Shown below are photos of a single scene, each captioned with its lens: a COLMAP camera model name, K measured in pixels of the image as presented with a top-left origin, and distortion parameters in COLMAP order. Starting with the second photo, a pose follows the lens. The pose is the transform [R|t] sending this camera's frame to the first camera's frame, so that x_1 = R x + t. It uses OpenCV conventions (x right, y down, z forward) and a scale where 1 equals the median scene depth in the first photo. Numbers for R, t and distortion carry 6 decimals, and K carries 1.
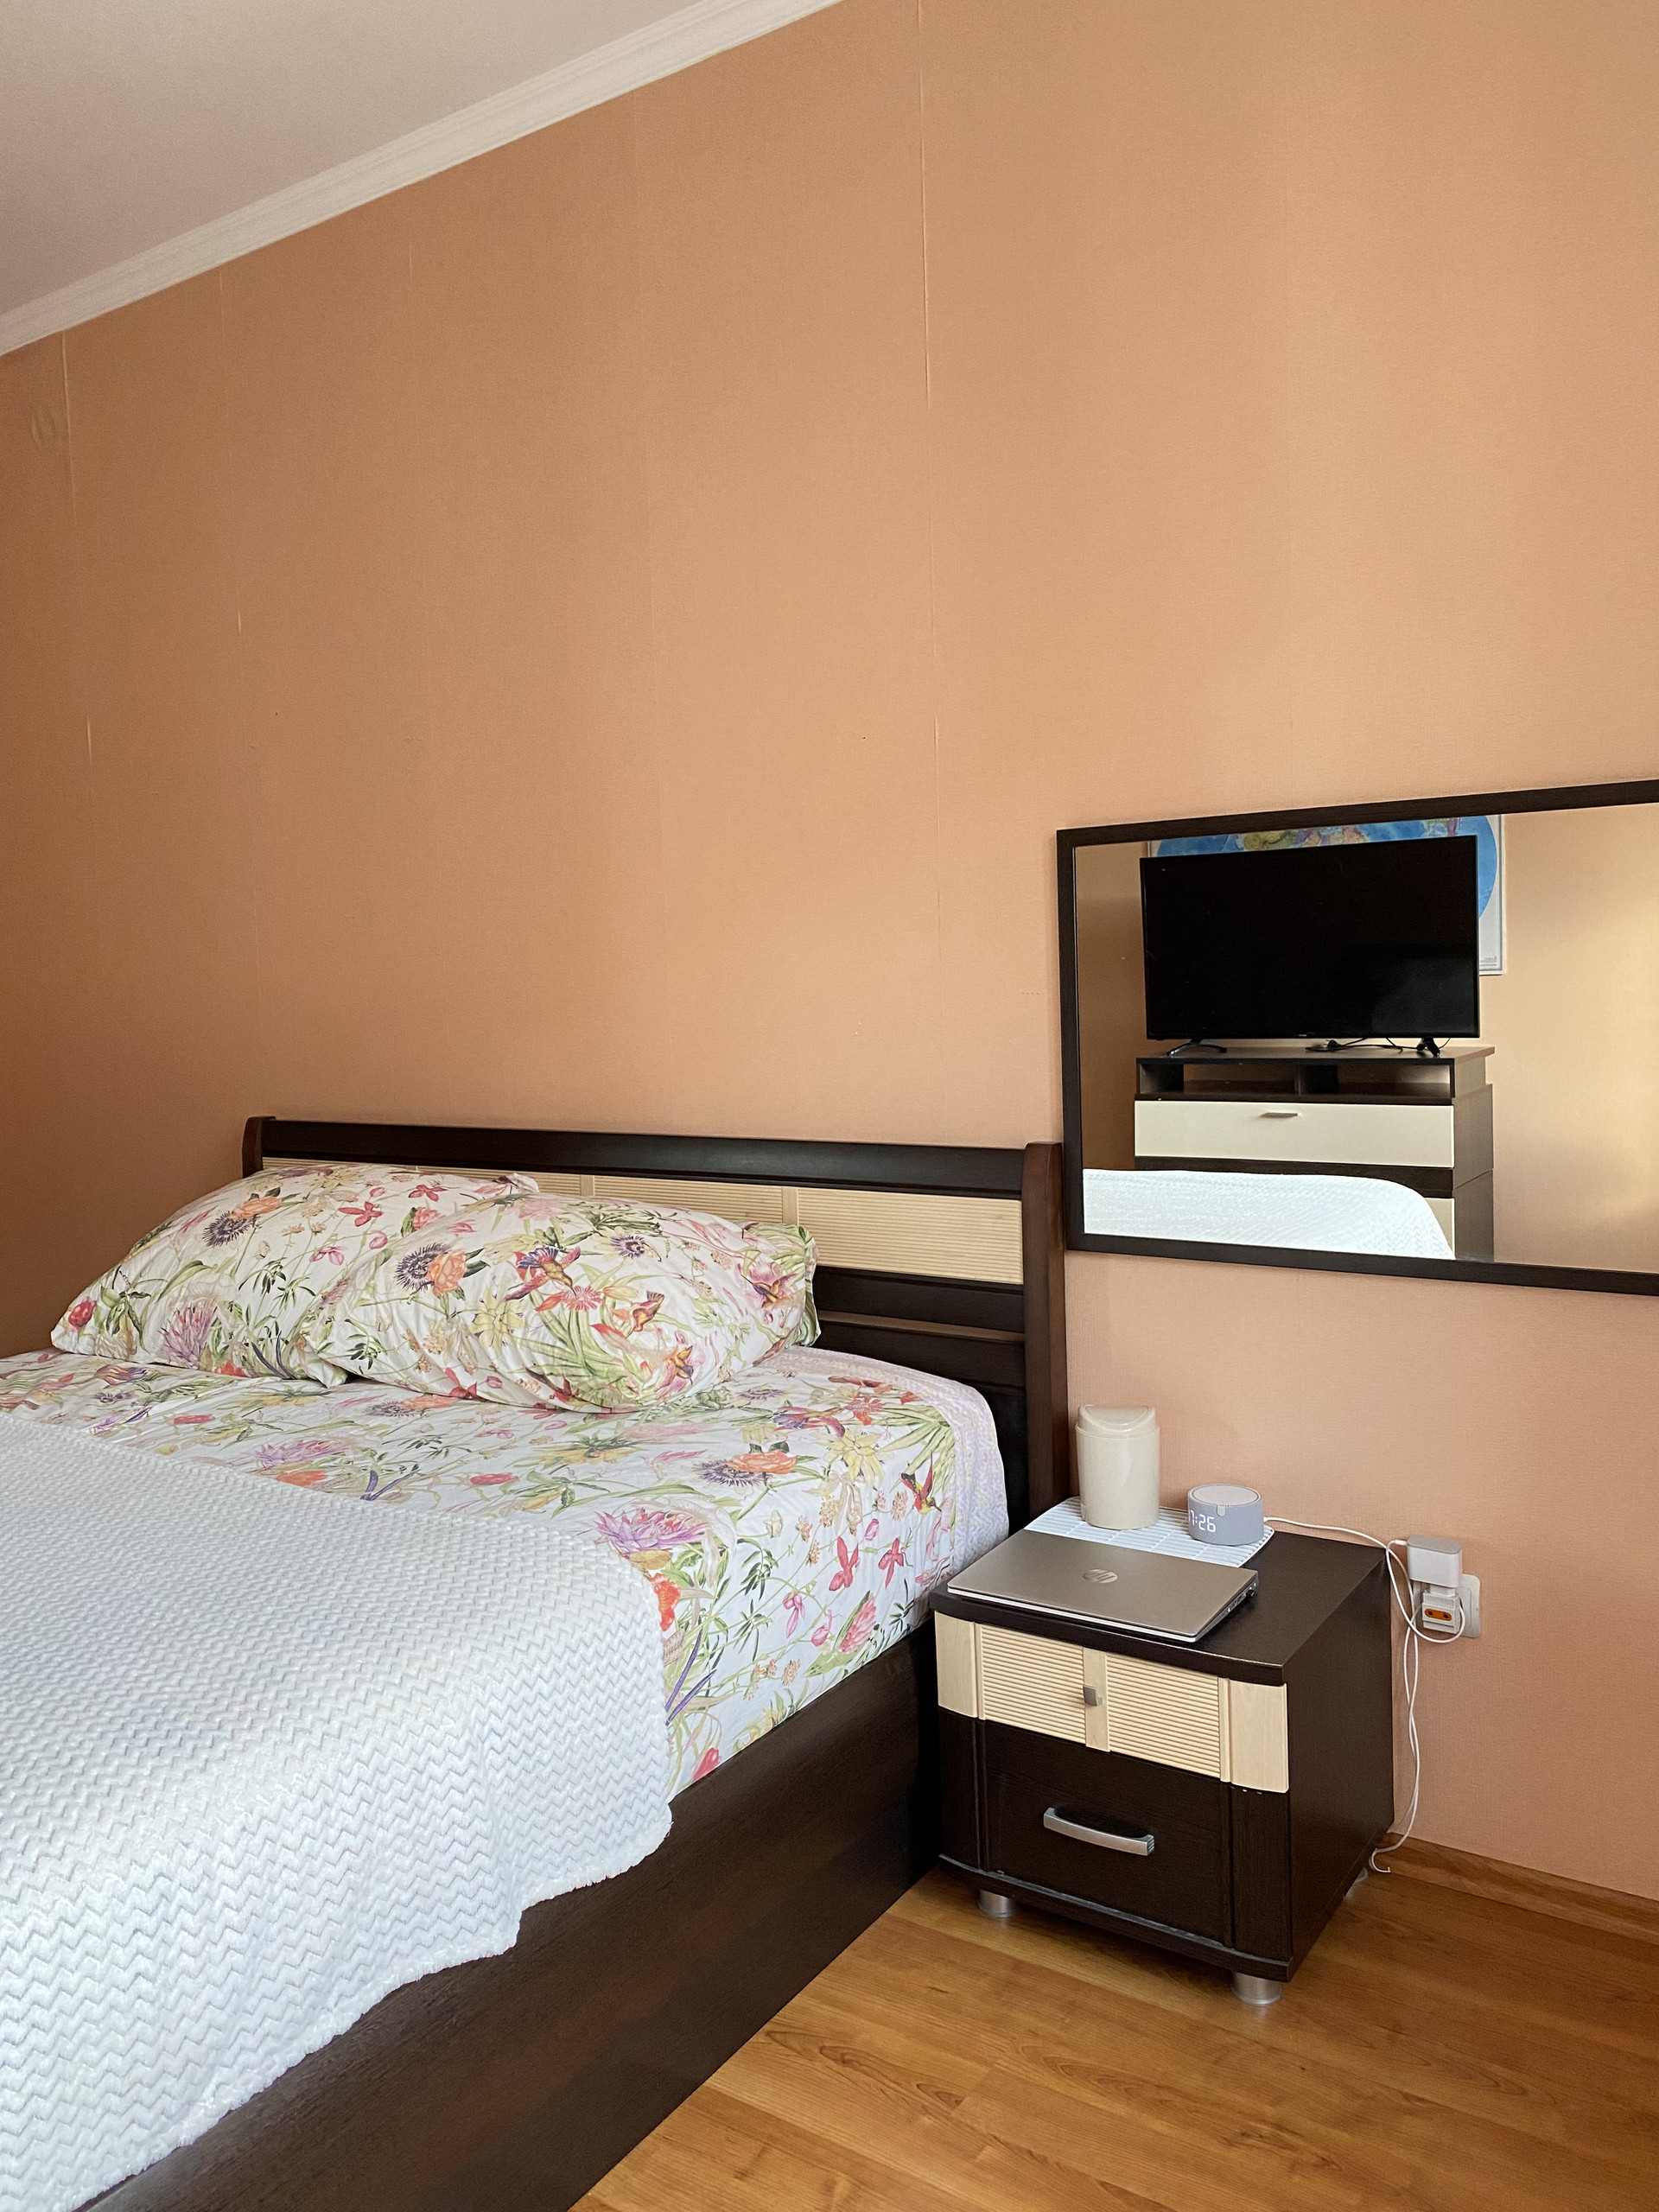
lens RADIAL K [[1697.1, 0, 835.9], [0, 1697.1, 1091.2], [0, 0, 1]] dist [0.008870, -0.011452]
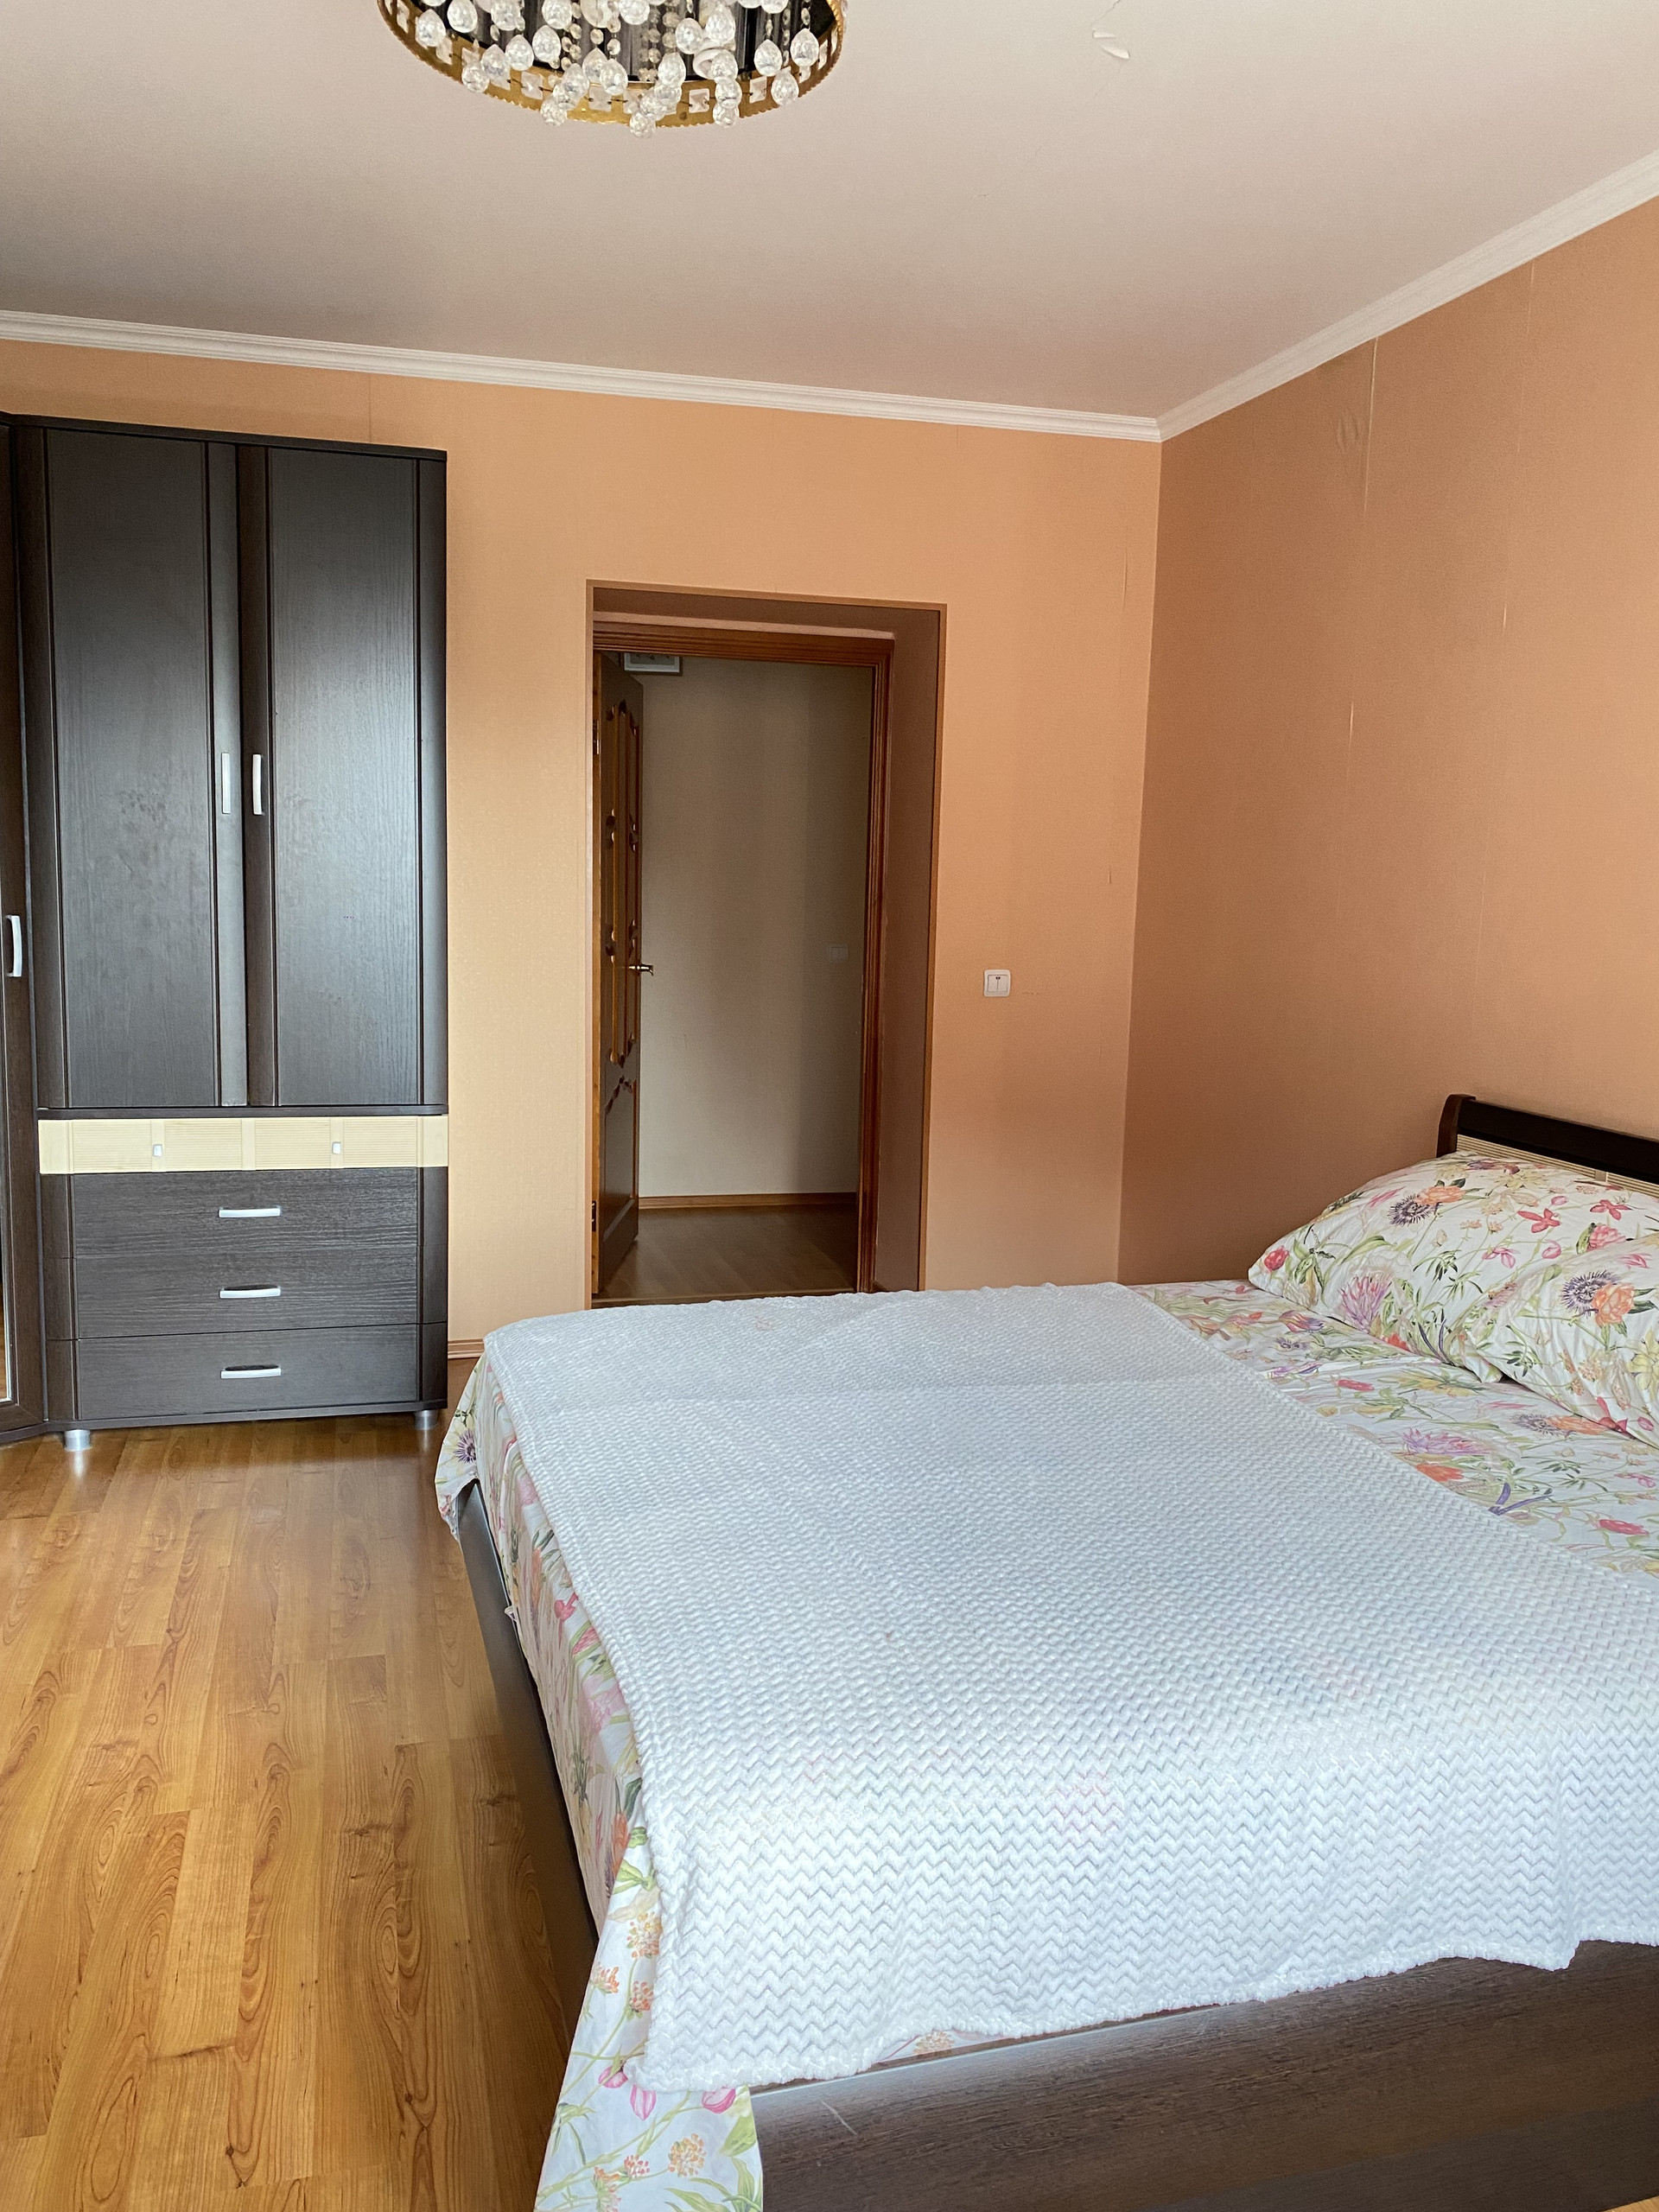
lens RADIAL K [[1697.1, 0, 813.4], [0, 1697.1, 1100.0], [0, 0, 1]] dist [0.008870, -0.011452]
pose [[0.757941, 0.136360, -0.637911, 0.058557], [-0.096286, 0.990582, 0.097345, -0.098206], [0.645178, -0.012360, 0.763933, -0.122455]]
